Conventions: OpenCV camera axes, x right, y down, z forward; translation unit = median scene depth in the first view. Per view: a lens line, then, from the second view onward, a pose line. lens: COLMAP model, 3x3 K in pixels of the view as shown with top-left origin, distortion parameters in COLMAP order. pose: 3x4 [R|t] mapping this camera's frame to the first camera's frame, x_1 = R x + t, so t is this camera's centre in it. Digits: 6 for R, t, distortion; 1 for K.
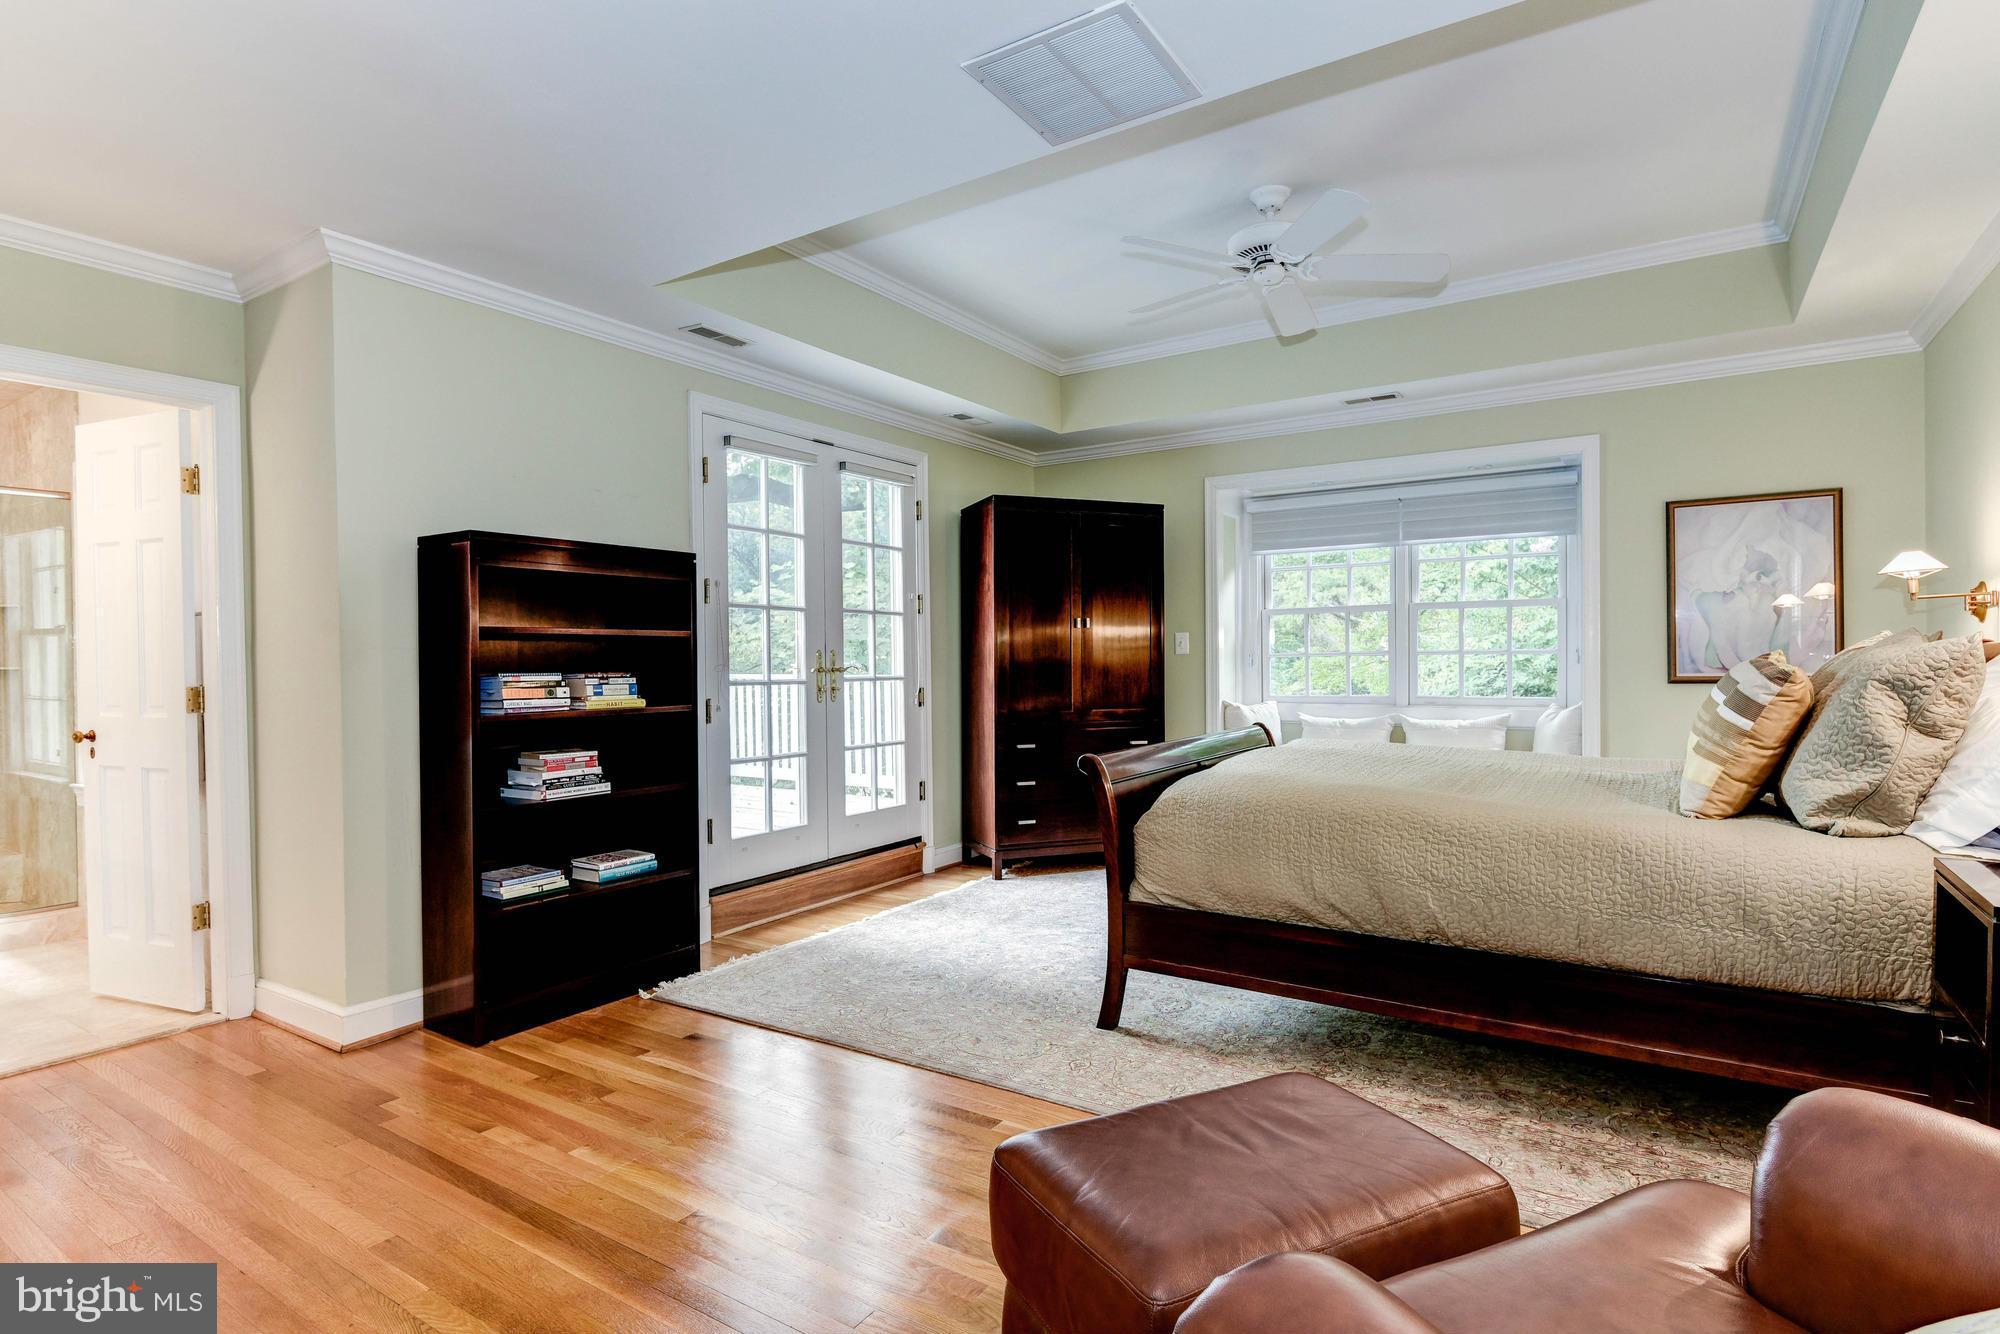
lens RADIAL K [[1016.5, 0, 999.4], [0, 1016.5, 670.7], [0, 0, 1]] dist [-0.003488, -0.000976]
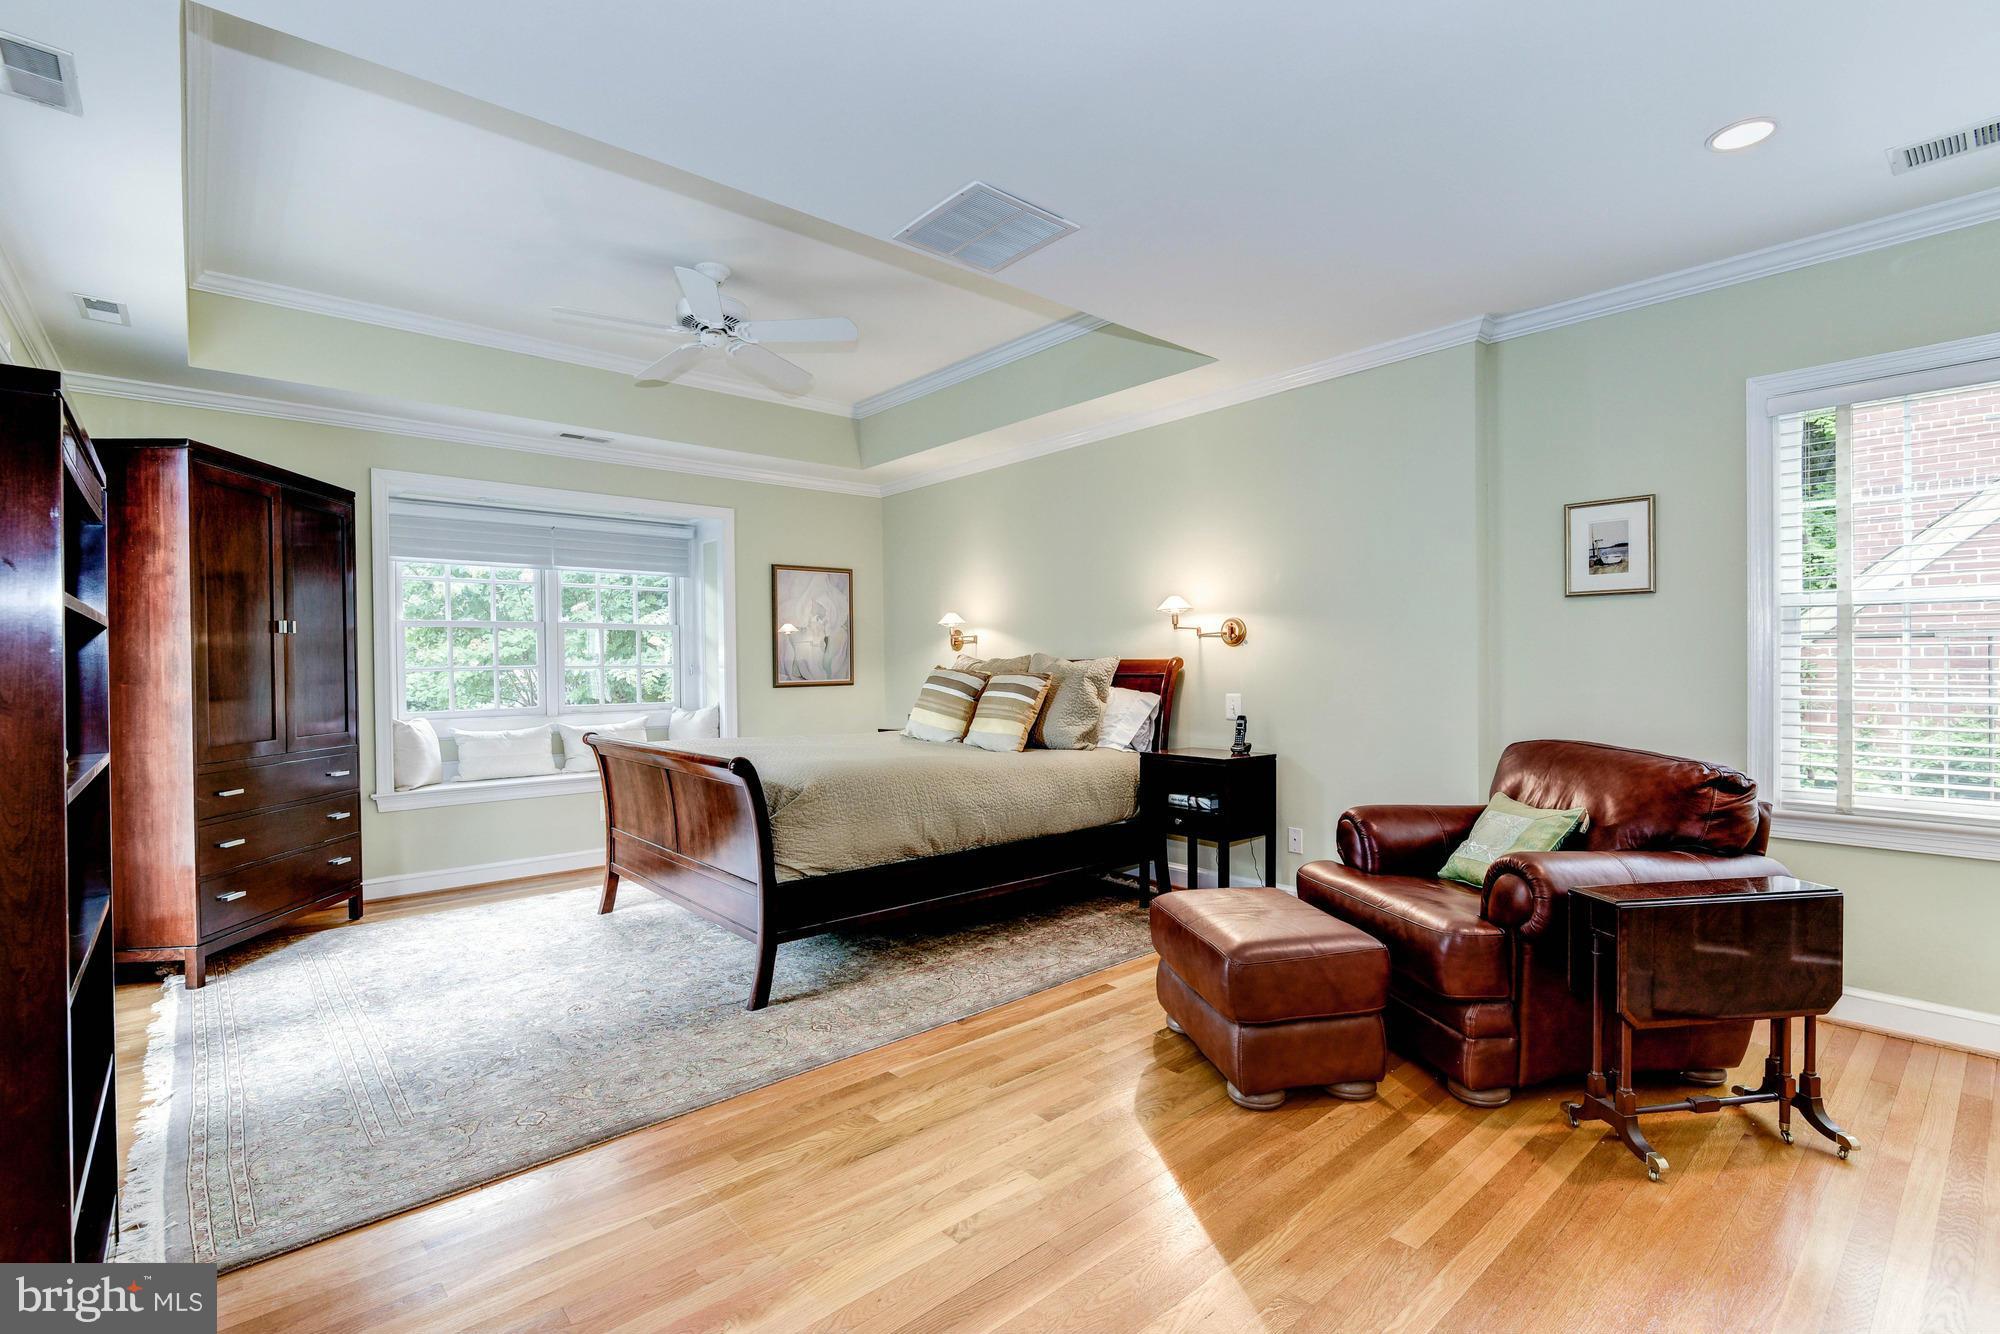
lens RADIAL K [[926.2, 0, 1003.0], [0, 926.2, 665.6], [0, 0, 1]] dist [-0.003725, -0.000637]
pose [[0.256032, 0.005058, 0.966655, -0.796335], [0.020033, 0.999744, -0.010537, 0.001584], [-0.966461, 0.022063, 0.255865, 0.491860]]
